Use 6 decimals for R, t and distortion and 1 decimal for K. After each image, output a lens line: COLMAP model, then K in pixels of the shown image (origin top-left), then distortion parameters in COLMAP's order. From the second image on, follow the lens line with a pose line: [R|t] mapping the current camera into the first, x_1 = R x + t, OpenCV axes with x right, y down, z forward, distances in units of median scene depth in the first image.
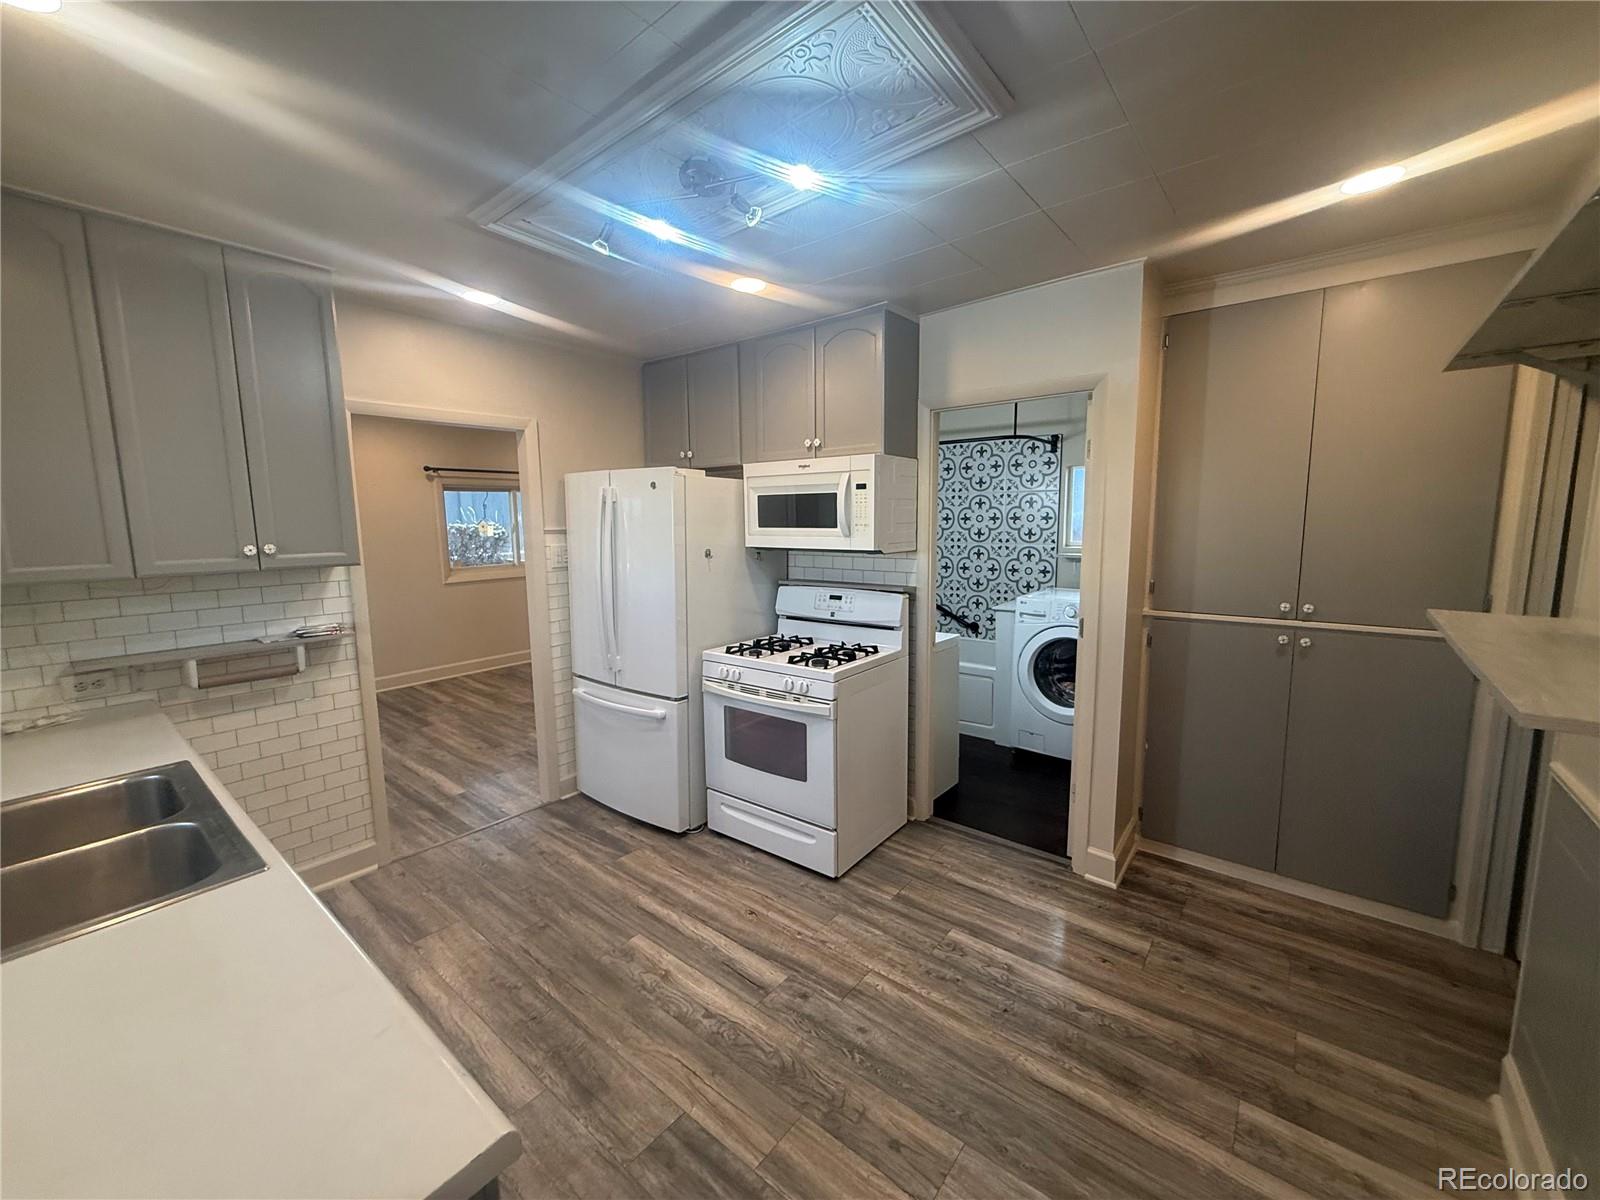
lens RADIAL K [[633.2, 0, 794.5], [0, 633.2, 600.6], [0, 0, 1]] dist [0.001293, -0.000385]
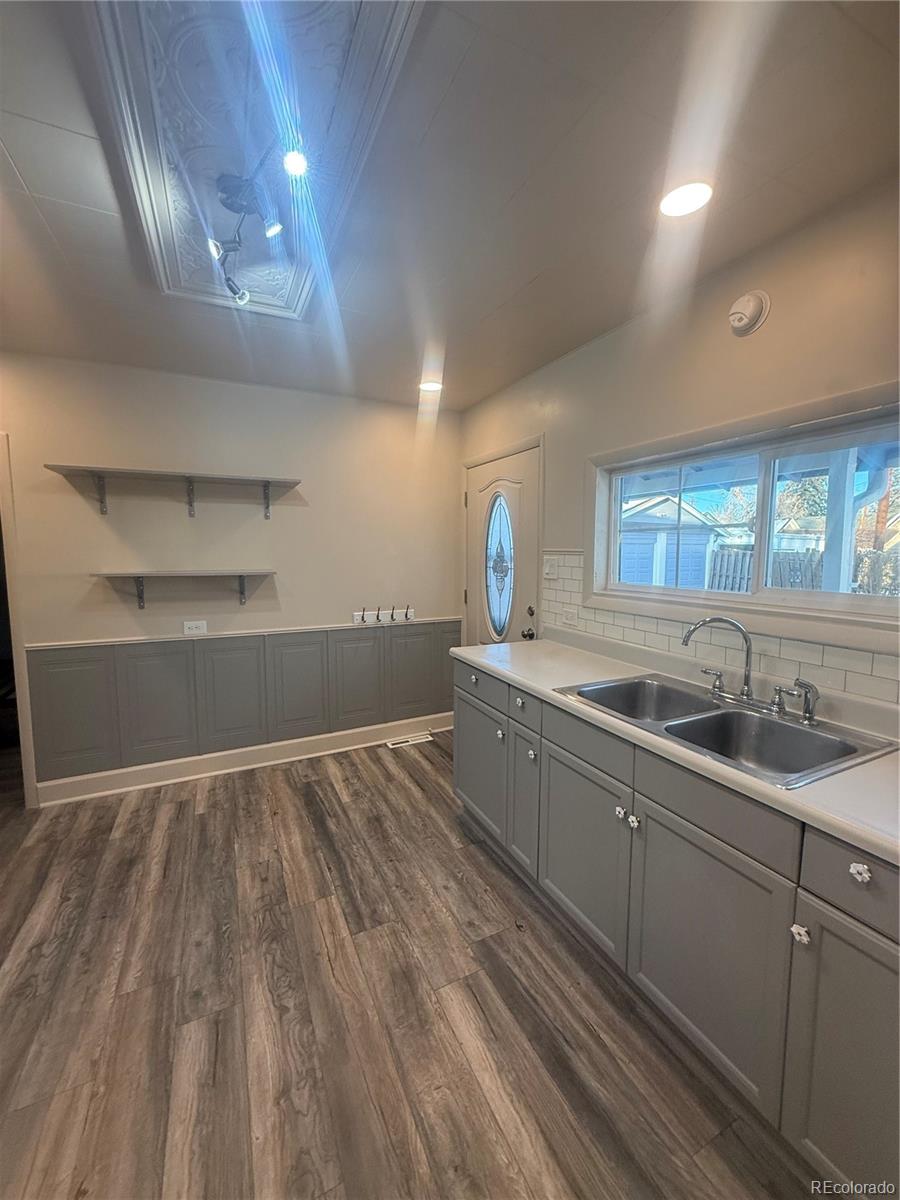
lens RADIAL K [[474.9, 0, 451.0], [0, 474.9, 598.1], [0, 0, 1]] dist [0.001293, -0.000385]
pose [[-0.906418, -0.035155, 0.420916, -0.514890], [0.062489, 0.974403, 0.215948, -0.103410], [-0.417733, 0.222041, -0.881020, 1.075943]]
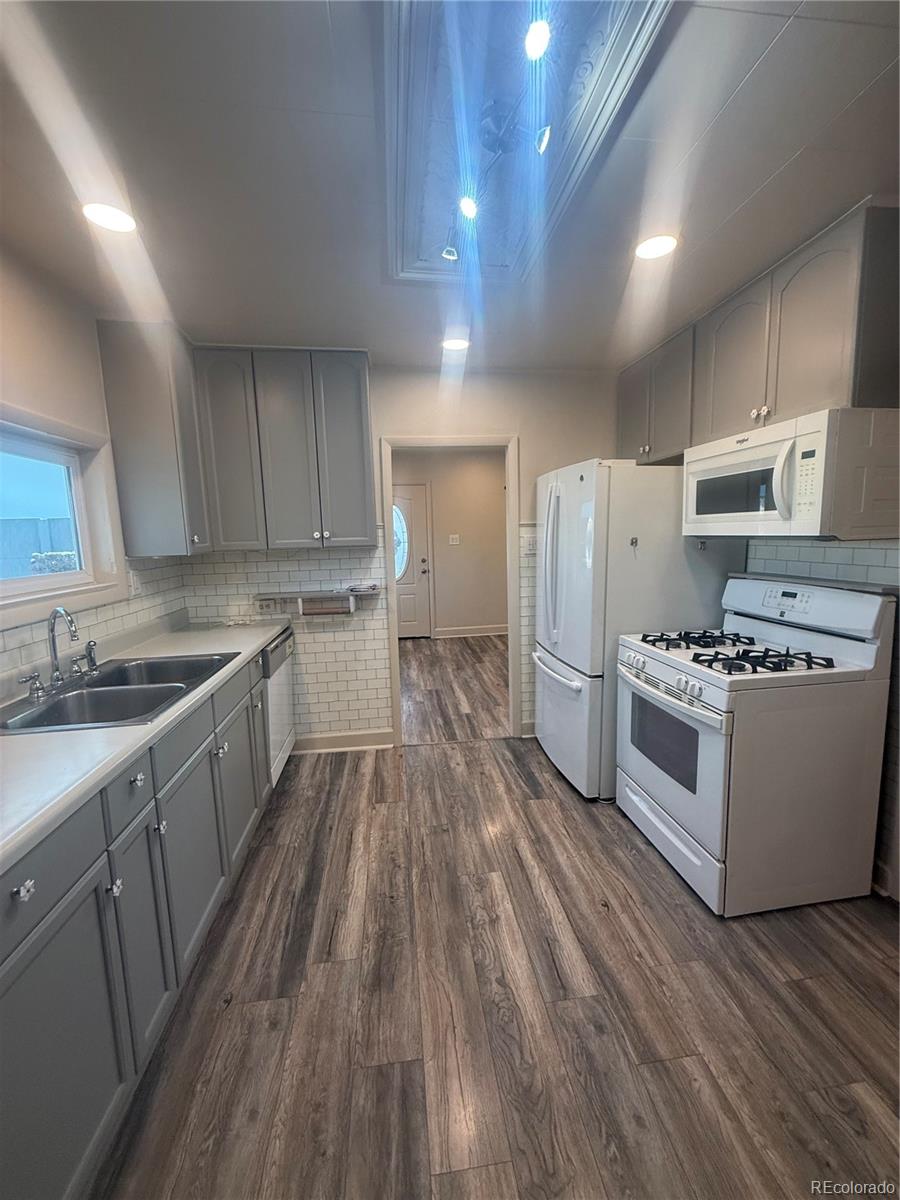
lens RADIAL K [[474.9, 0, 453.3], [0, 474.9, 596.7], [0, 0, 1]] dist [0.001293, -0.000385]
pose [[0.723657, 0.080559, -0.685442, 0.219351], [-0.069729, 0.996616, 0.043514, 0.001779], [0.686628, 0.016306, 0.726826, 0.285281]]
